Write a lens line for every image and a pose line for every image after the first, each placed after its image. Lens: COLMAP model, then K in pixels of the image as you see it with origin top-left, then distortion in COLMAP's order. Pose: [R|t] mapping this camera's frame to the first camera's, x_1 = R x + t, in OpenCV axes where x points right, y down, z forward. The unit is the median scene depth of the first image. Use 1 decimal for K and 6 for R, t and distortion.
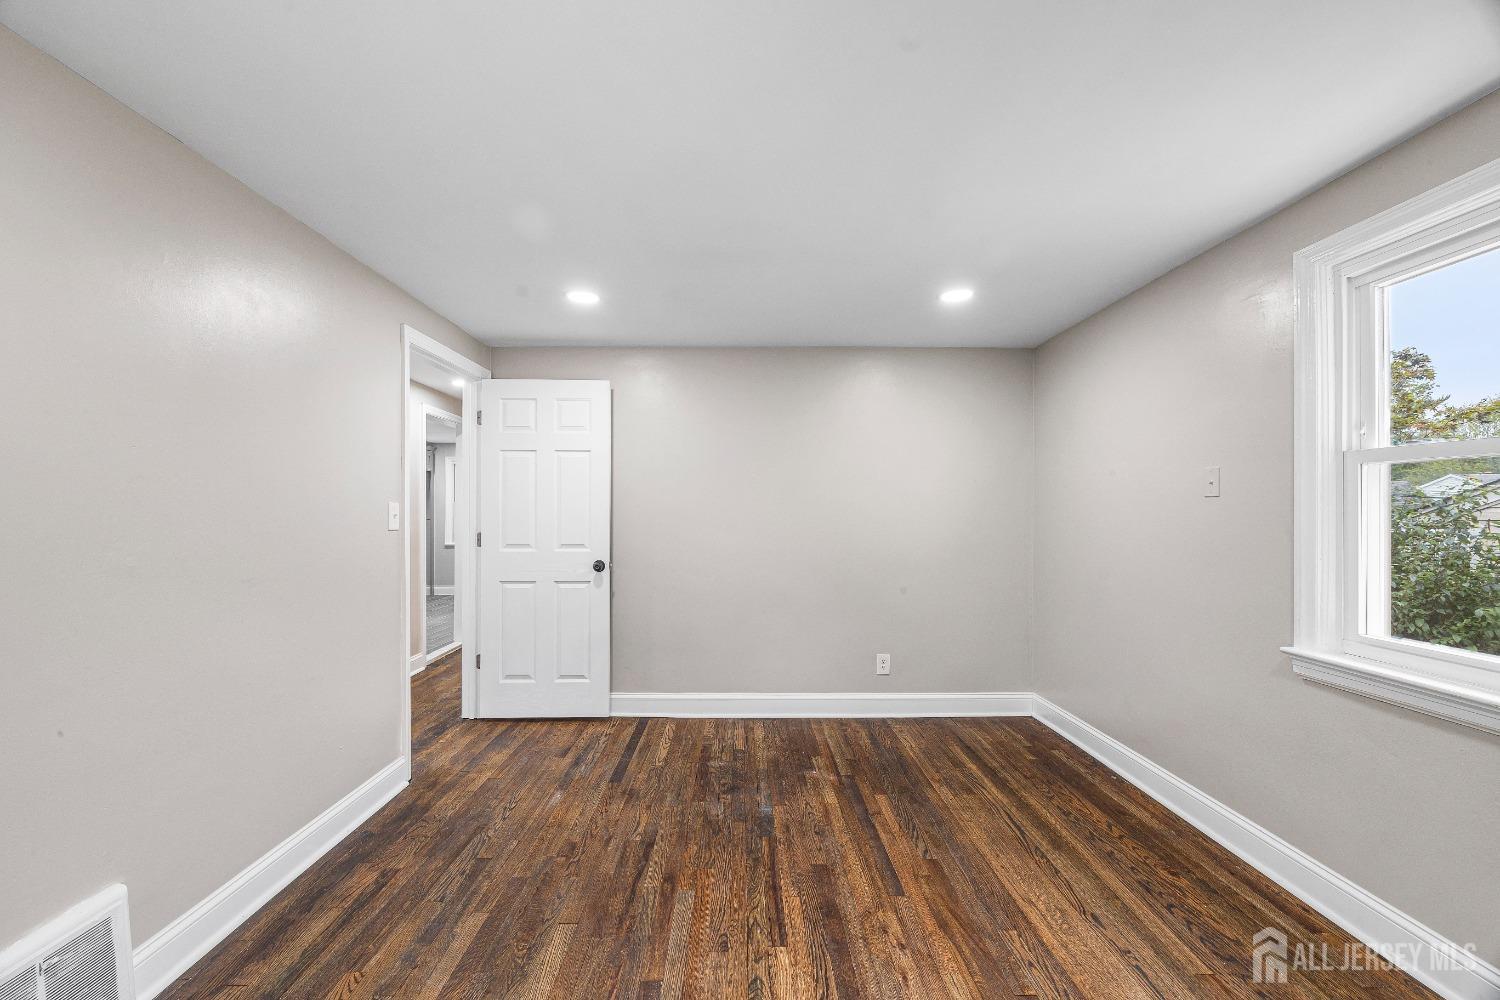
lens RADIAL K [[569.6, 0, 750.1], [0, 569.6, 508.1], [0, 0, 1]] dist [0.001468, -0.000463]
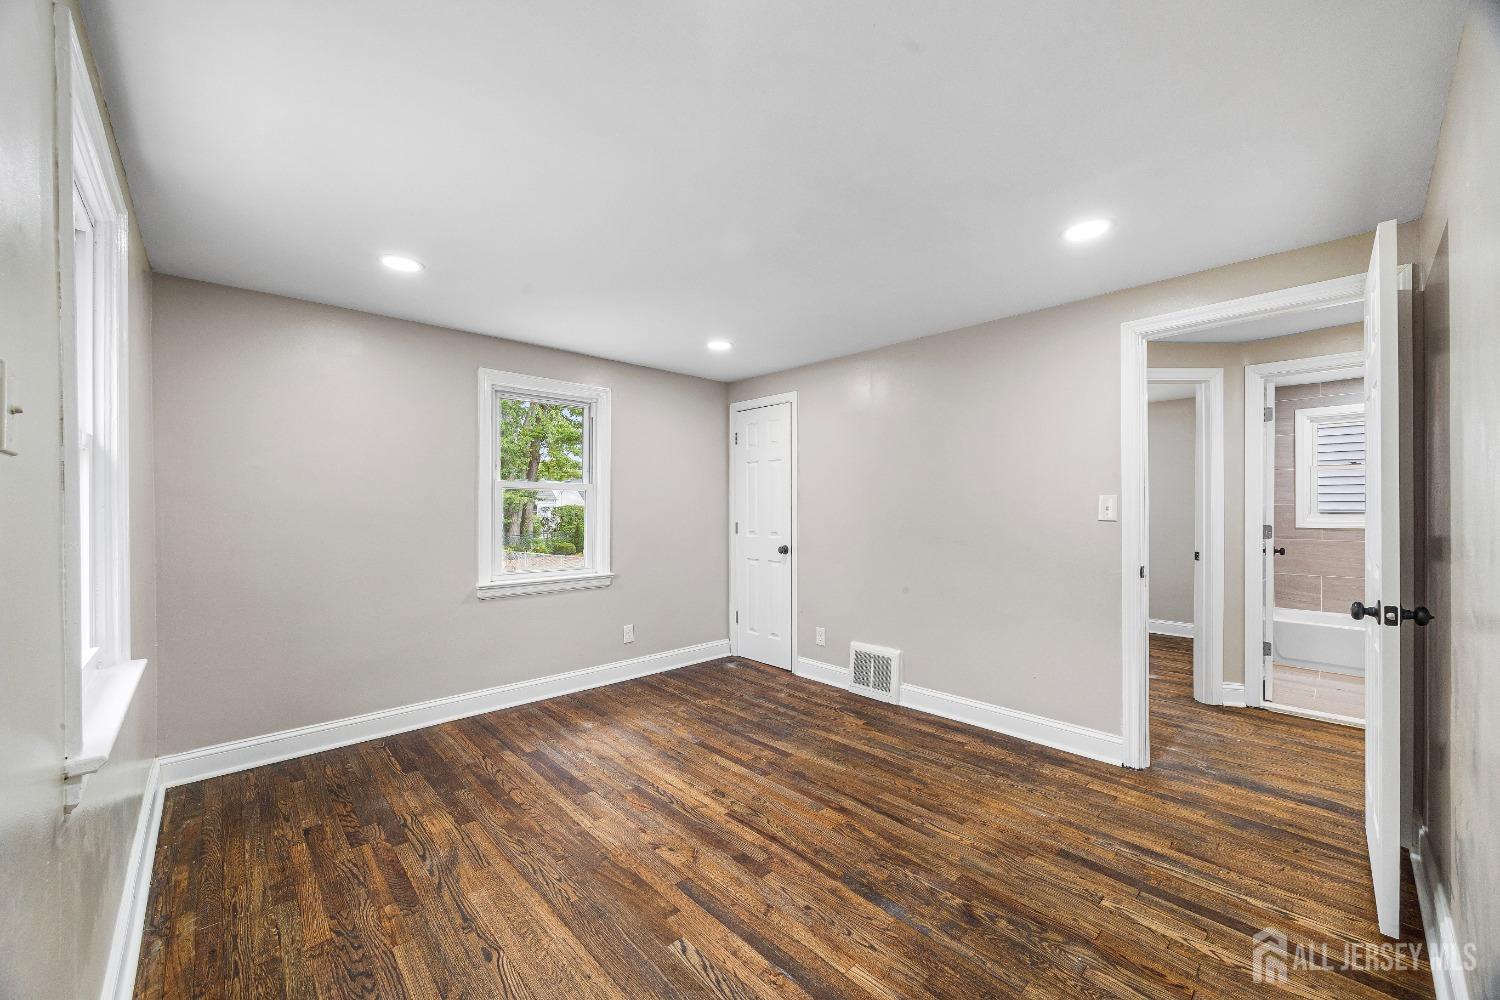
lens RADIAL K [[569.6, 0, 753.1], [0, 569.6, 510.5], [0, 0, 1]] dist [0.001468, -0.000463]
pose [[-0.732502, 0.002489, -0.680761, 0.750597], [0.008167, 0.999953, -0.005132, 0.015806], [0.680716, -0.009319, -0.732488, 1.610027]]
